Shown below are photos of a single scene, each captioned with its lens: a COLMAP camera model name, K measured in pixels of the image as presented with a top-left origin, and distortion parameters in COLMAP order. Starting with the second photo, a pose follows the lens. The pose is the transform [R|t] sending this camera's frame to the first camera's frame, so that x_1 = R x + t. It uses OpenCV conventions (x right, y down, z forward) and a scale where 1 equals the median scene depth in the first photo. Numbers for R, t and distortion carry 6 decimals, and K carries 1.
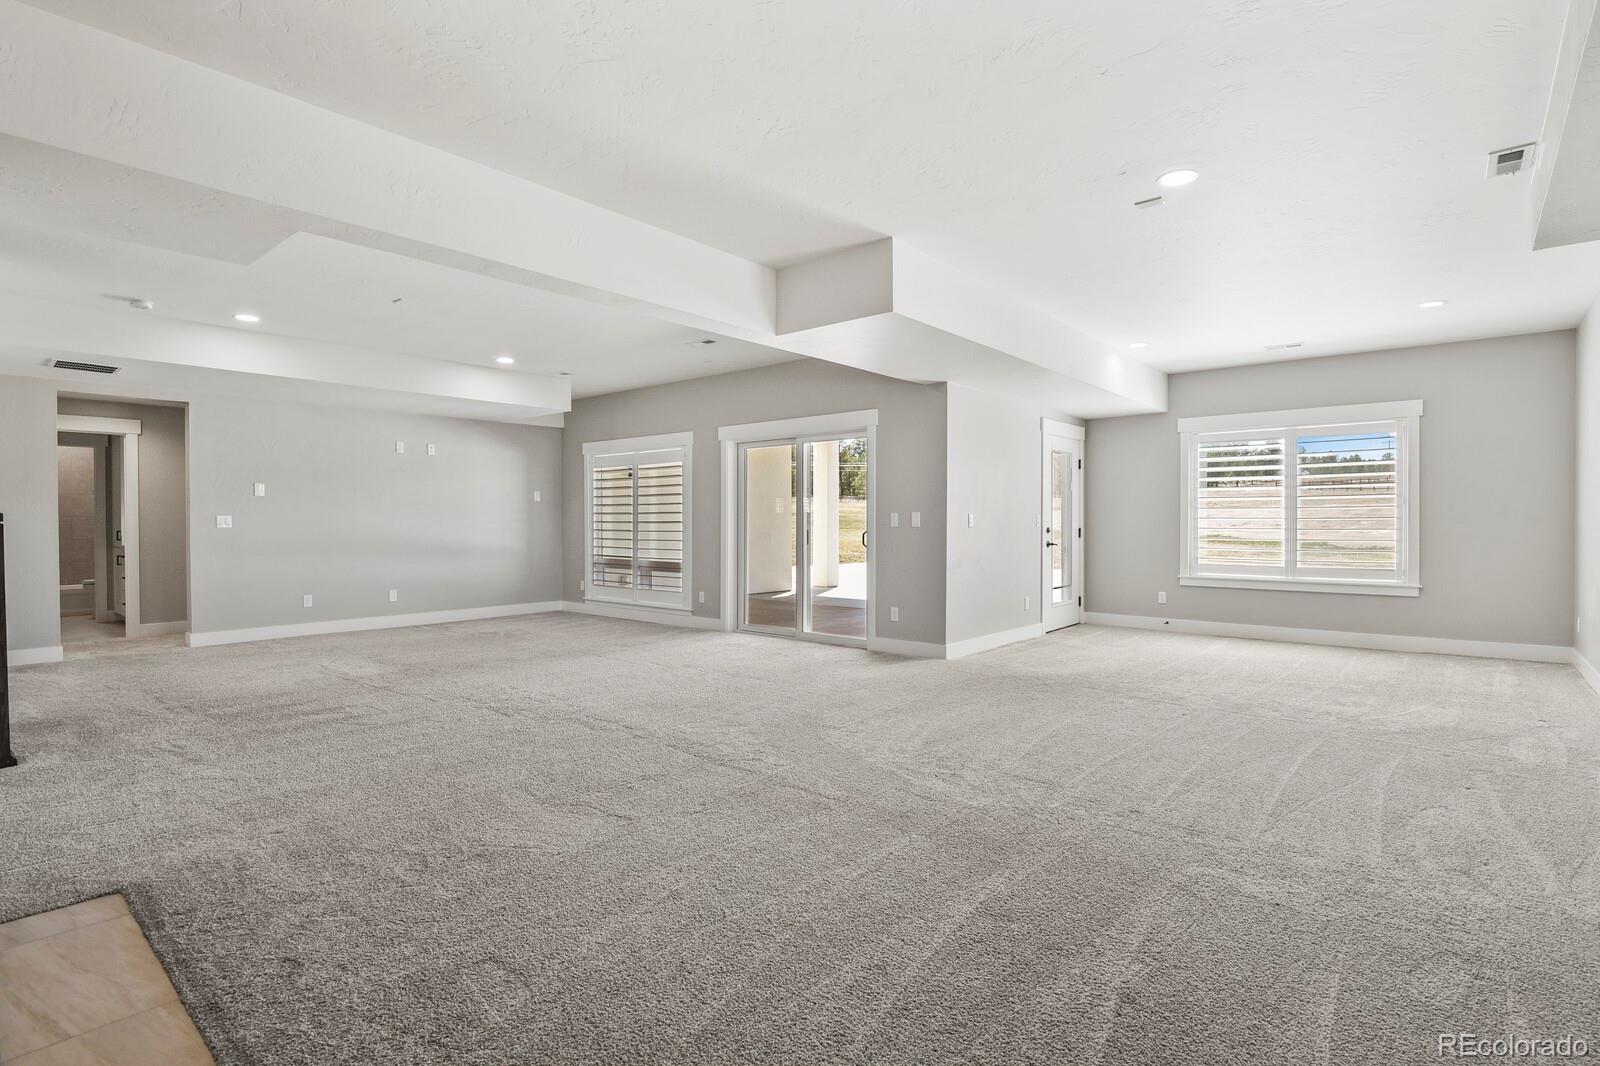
lens RADIAL K [[789.0, 0, 811.2], [0, 789.0, 530.0], [0, 0, 1]] dist [0.003414, -0.008276]
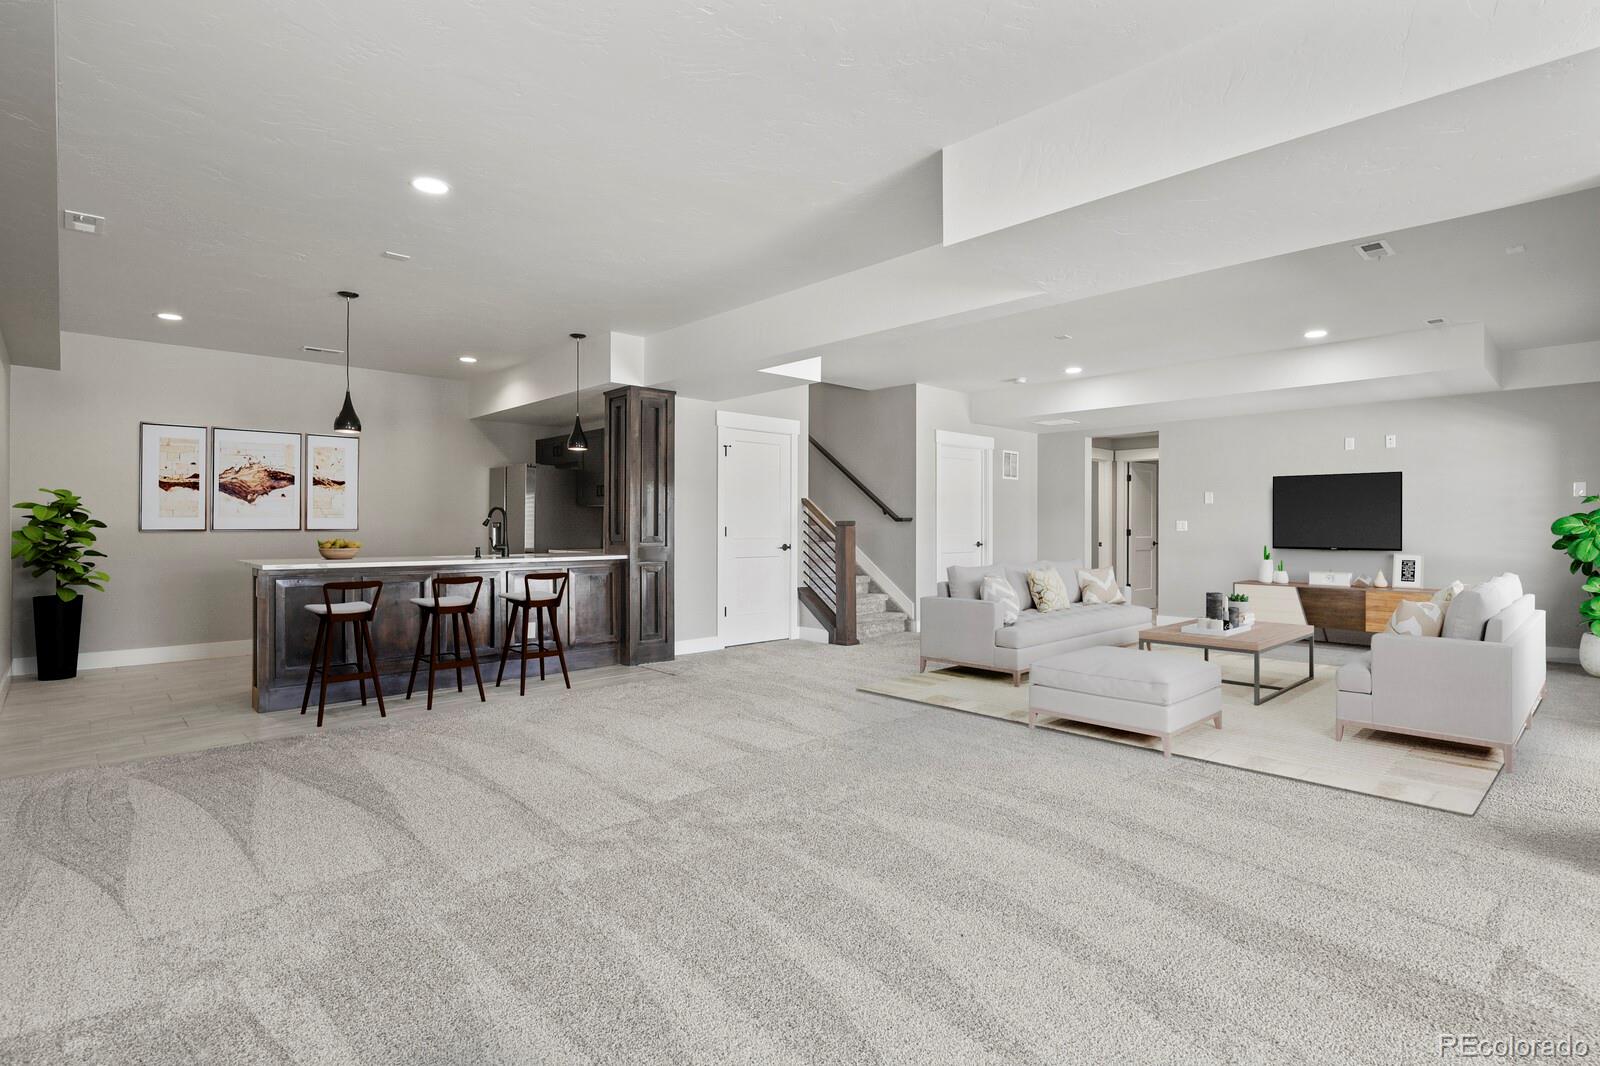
lens RADIAL K [[789.0, 0, 811.2], [0, 789.0, 530.0], [0, 0, 1]] dist [0.003414, -0.008276]
pose [[-0.100926, 0.004982, -0.994881, 0.434136], [-0.012406, 0.999903, 0.006265, -0.004268], [0.994817, 0.012975, -0.100855, 0.467217]]
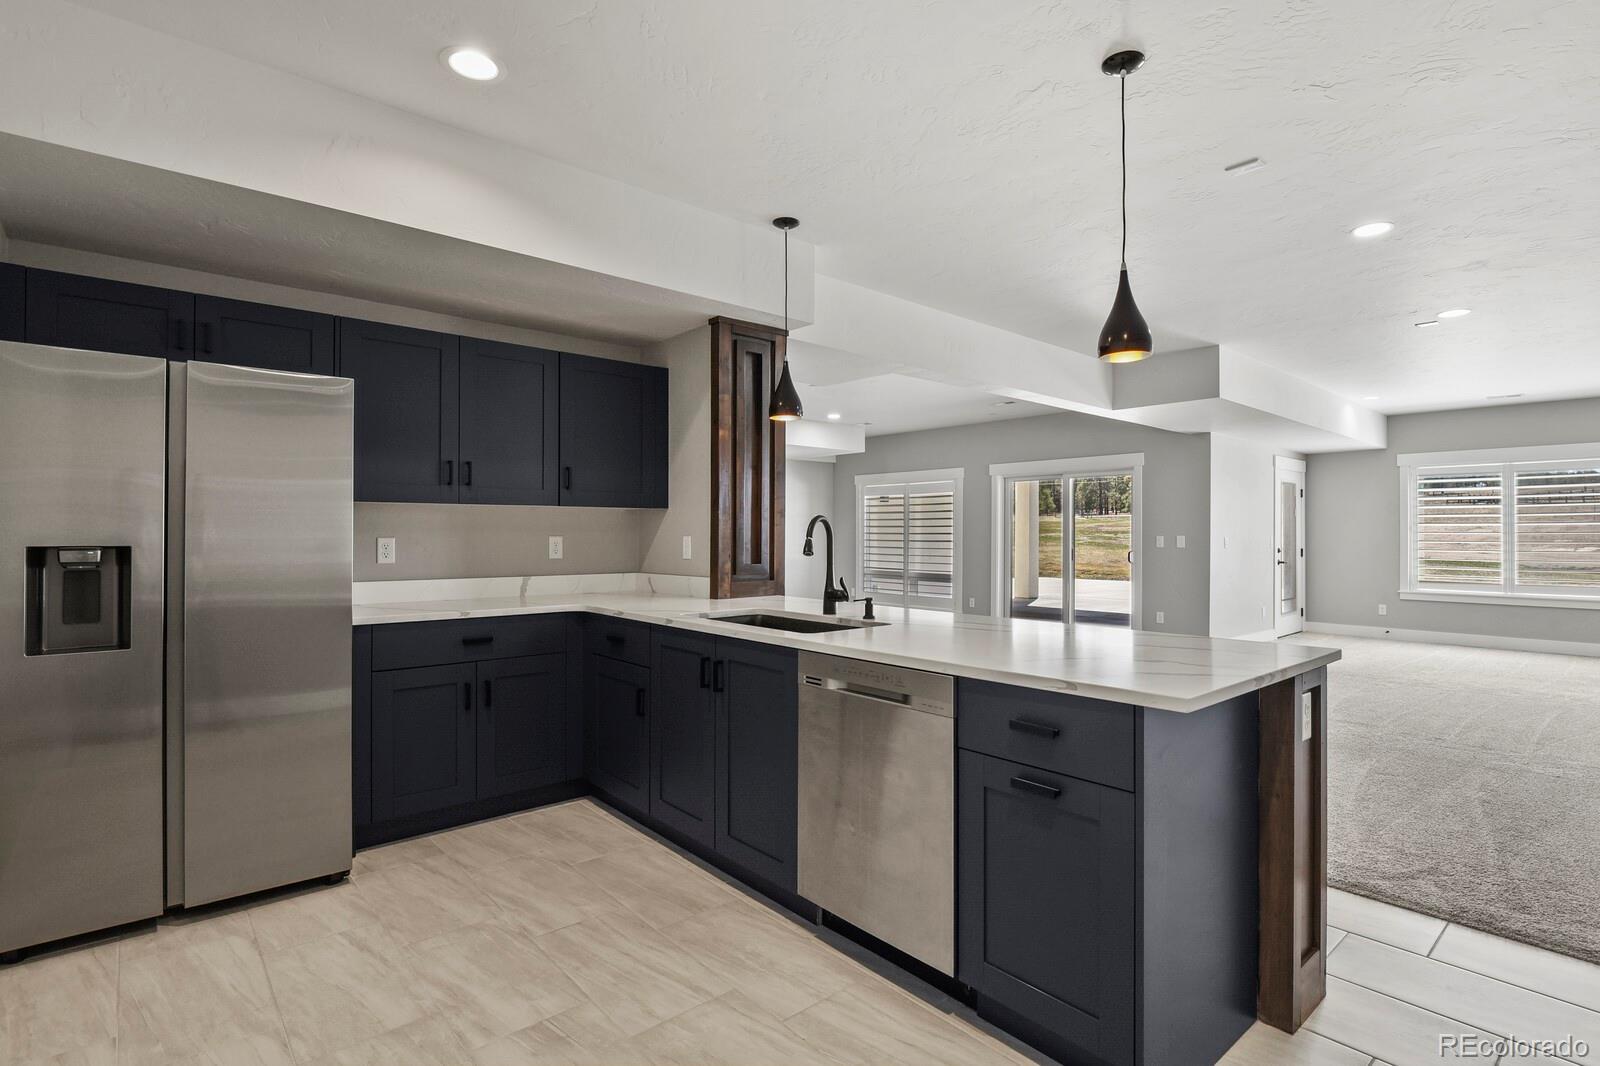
lens RADIAL K [[789.0, 0, 811.2], [0, 789.0, 530.0], [0, 0, 1]] dist [0.003414, -0.008276]
pose [[0.989673, 0.004387, -0.143278, -0.214371], [-0.006933, 0.999827, -0.017273, -0.004981], [0.143177, 0.018088, 0.989532, -0.257392]]
